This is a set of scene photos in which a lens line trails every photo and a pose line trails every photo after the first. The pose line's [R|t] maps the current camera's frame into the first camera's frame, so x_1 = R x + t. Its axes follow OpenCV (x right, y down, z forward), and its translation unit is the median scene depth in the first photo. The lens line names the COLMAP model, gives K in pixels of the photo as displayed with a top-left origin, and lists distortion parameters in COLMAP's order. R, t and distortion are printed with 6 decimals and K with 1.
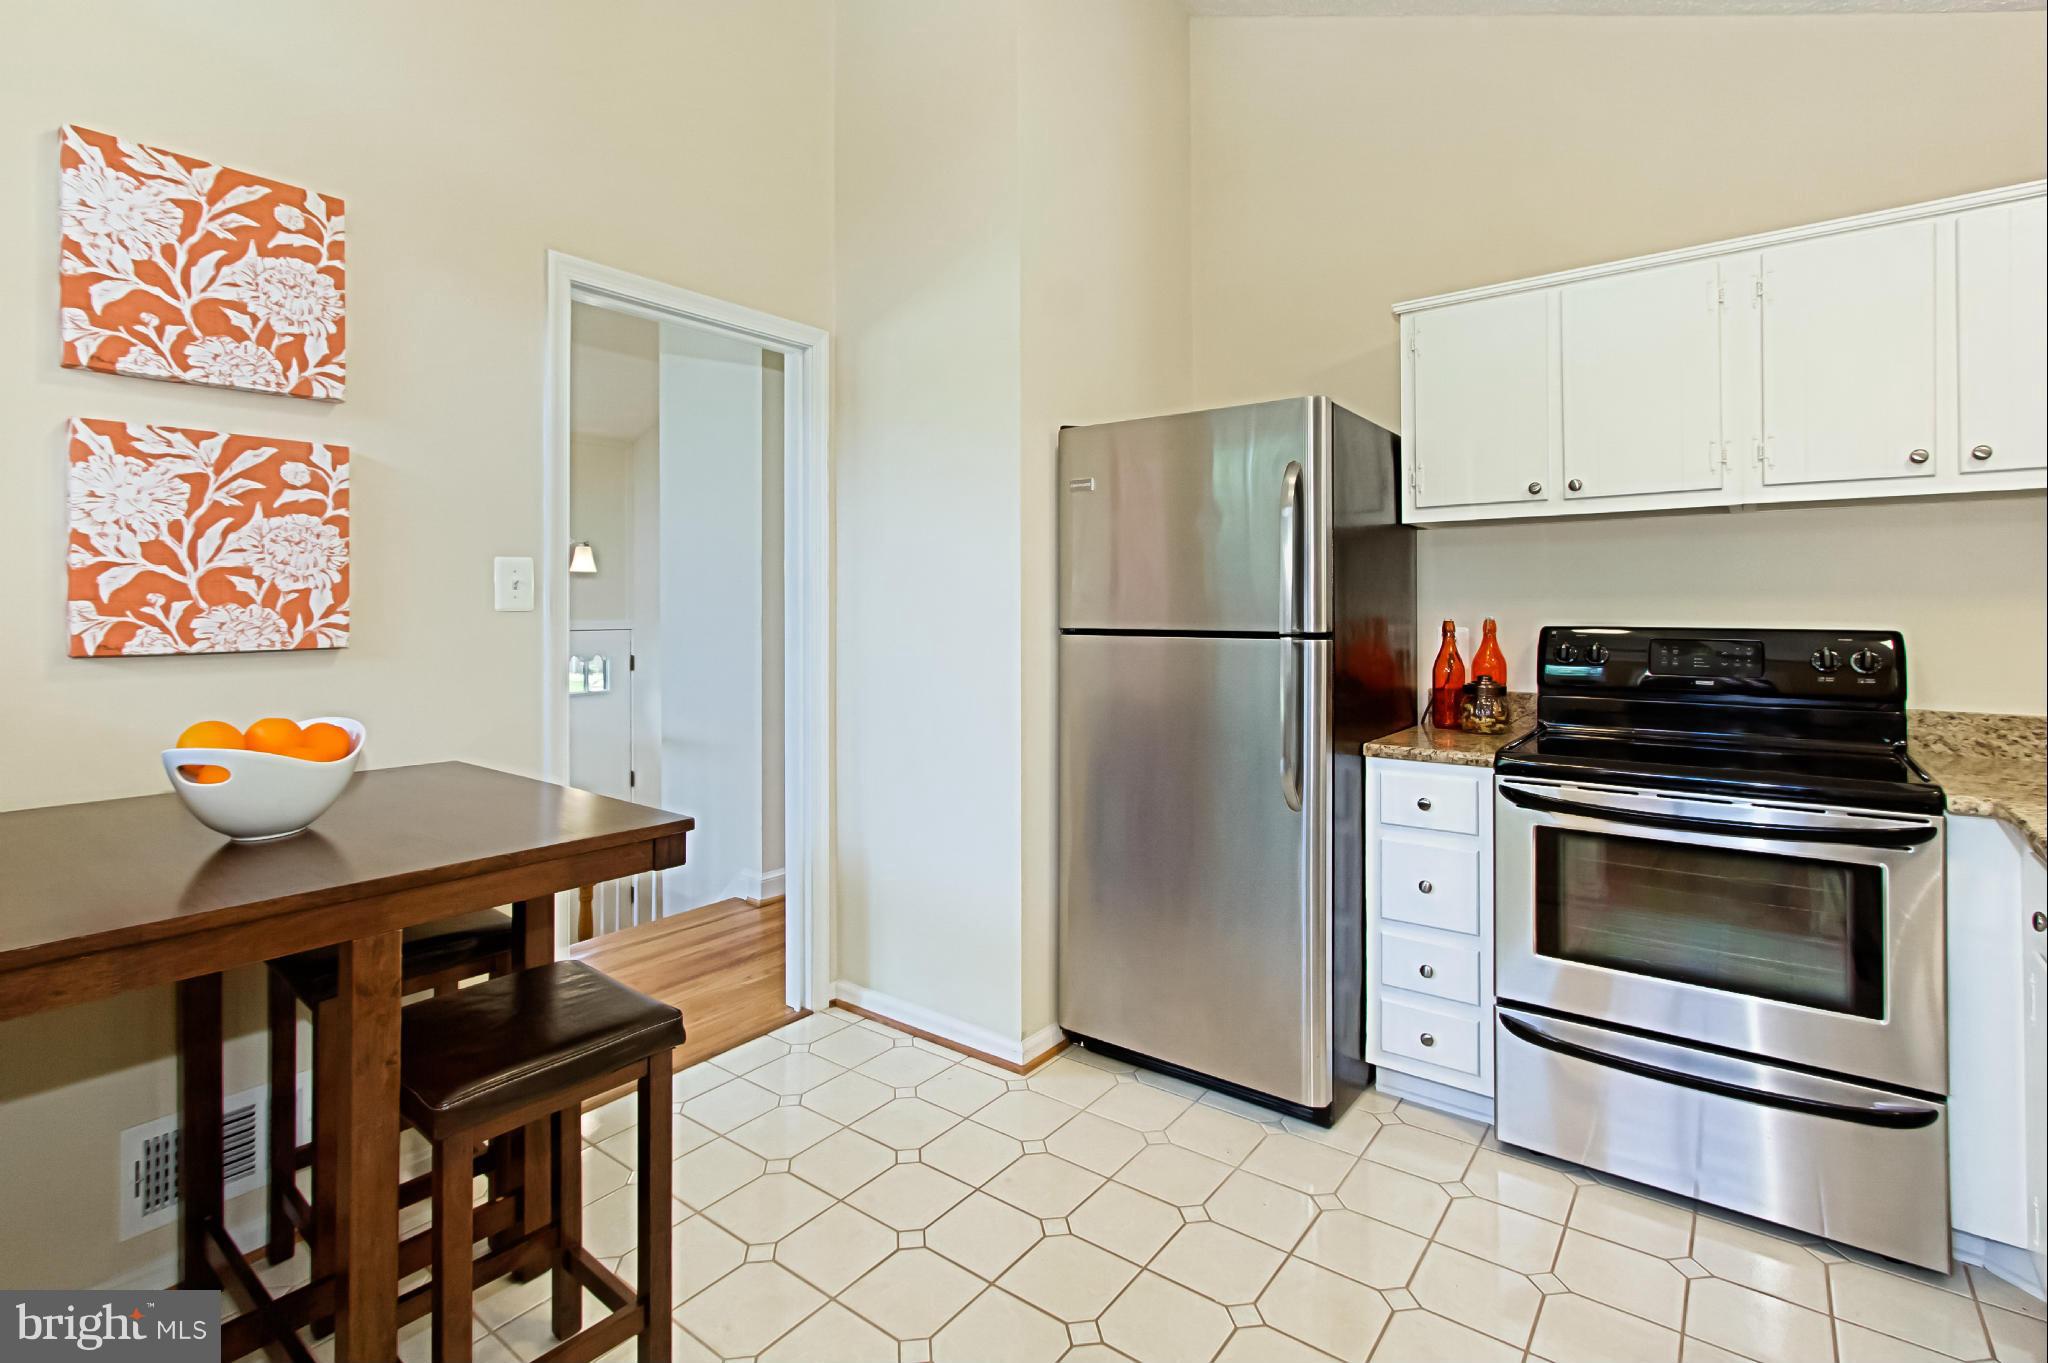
lens RADIAL K [[990.9, 0, 1030.0], [0, 990.9, 611.8], [0, 0, 1]] dist [0.000166, 0.001130]
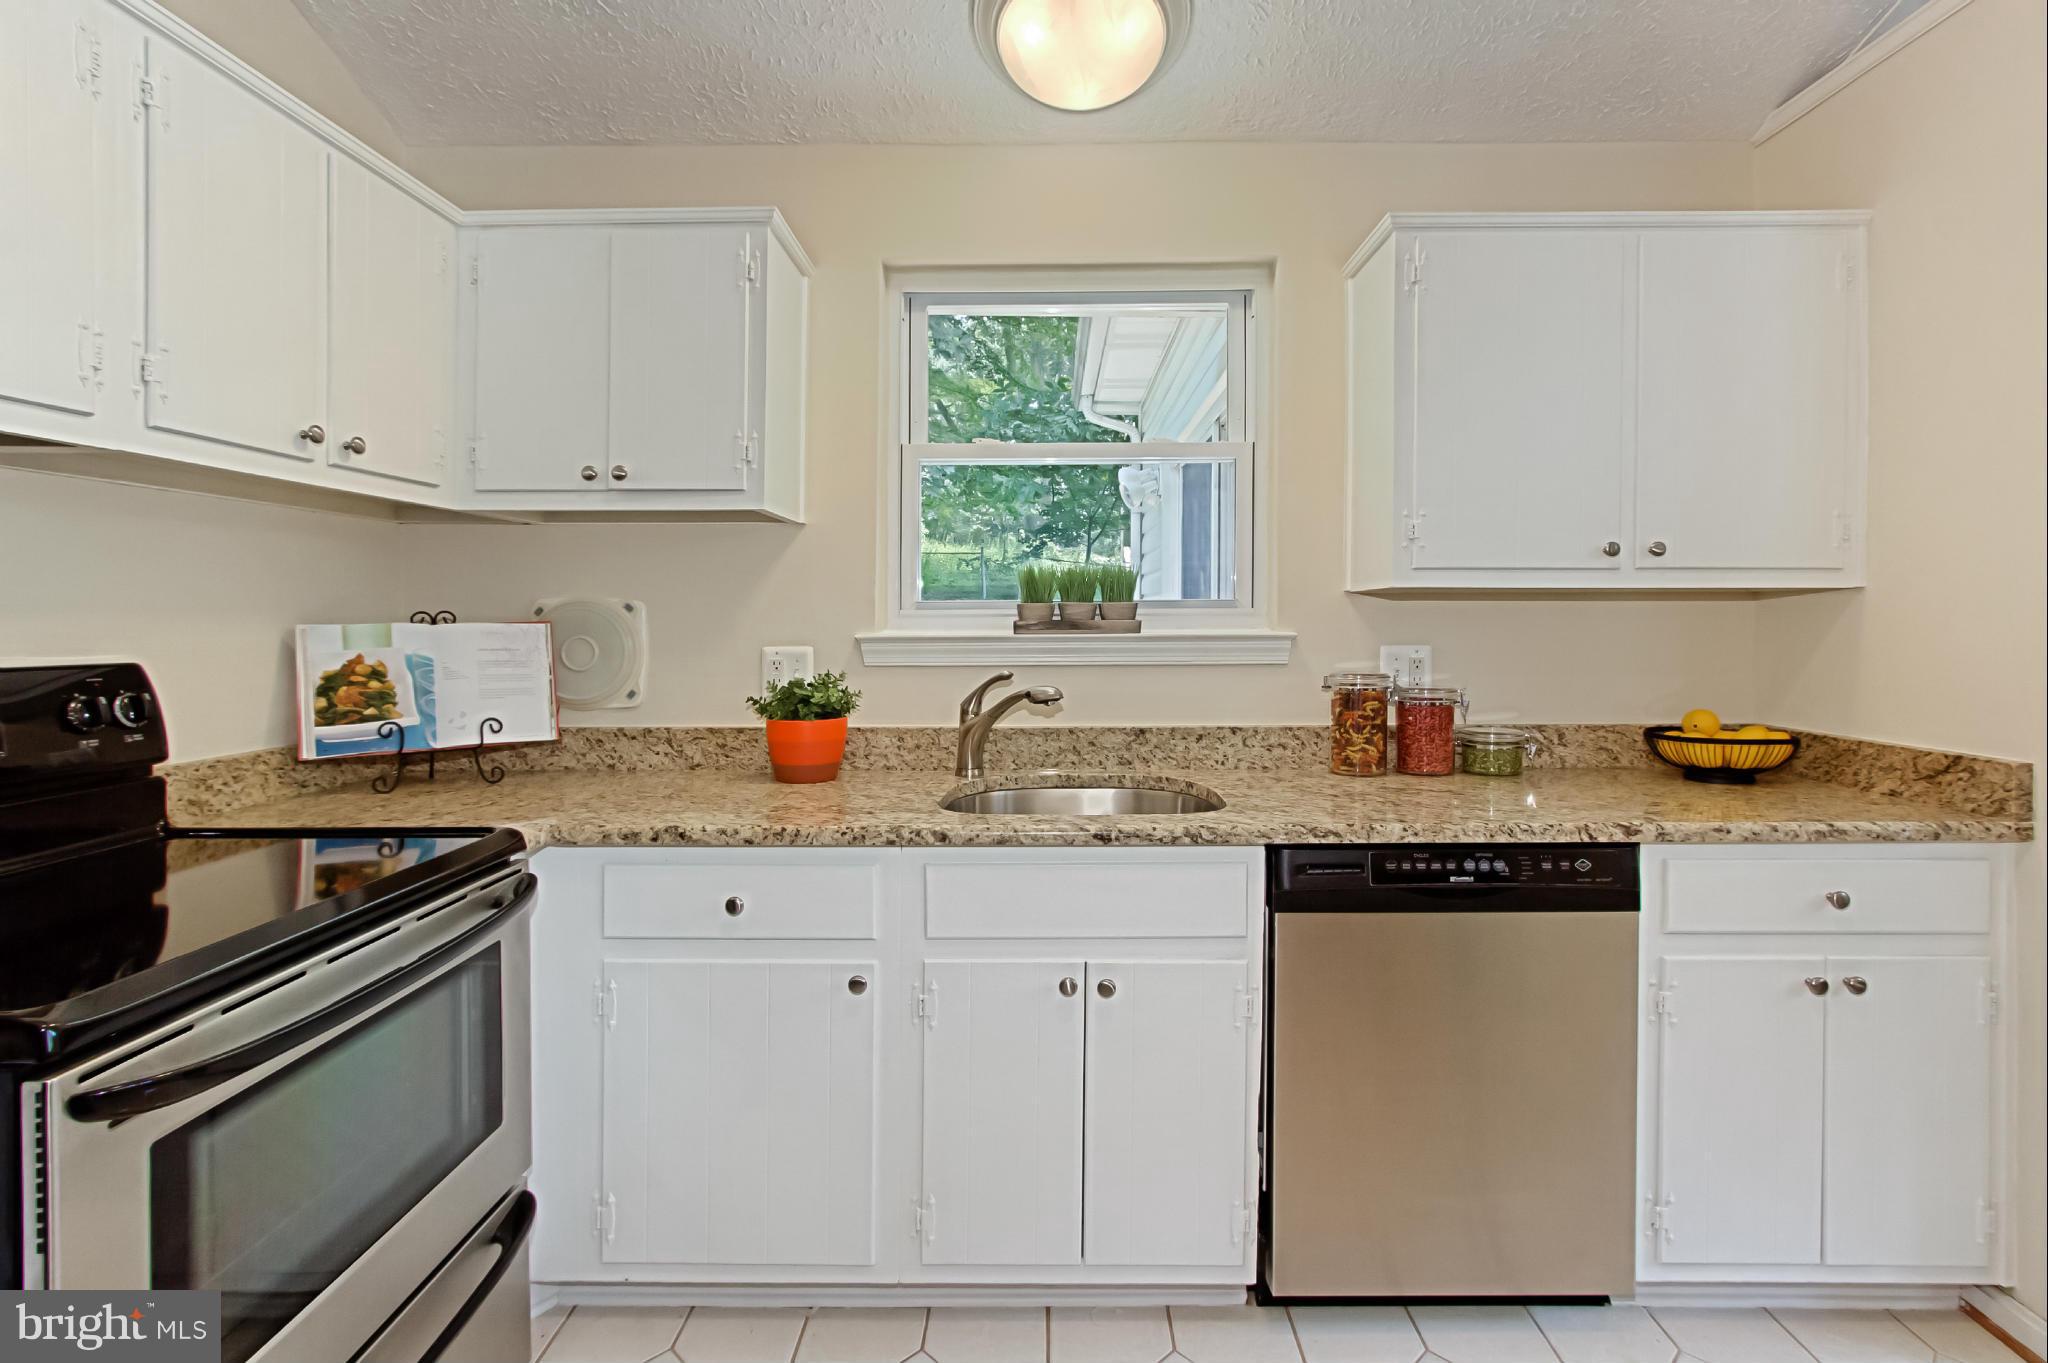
lens RADIAL K [[986.2, 0, 955.1], [0, 986.2, 614.4], [0, 0, 1]] dist [0.000521, 0.000577]
pose [[-0.557492, 0.007915, 0.830145, -0.027002], [0.009136, 0.999952, -0.003398, -0.006710], [-0.830132, 0.005690, -0.557538, 0.872392]]
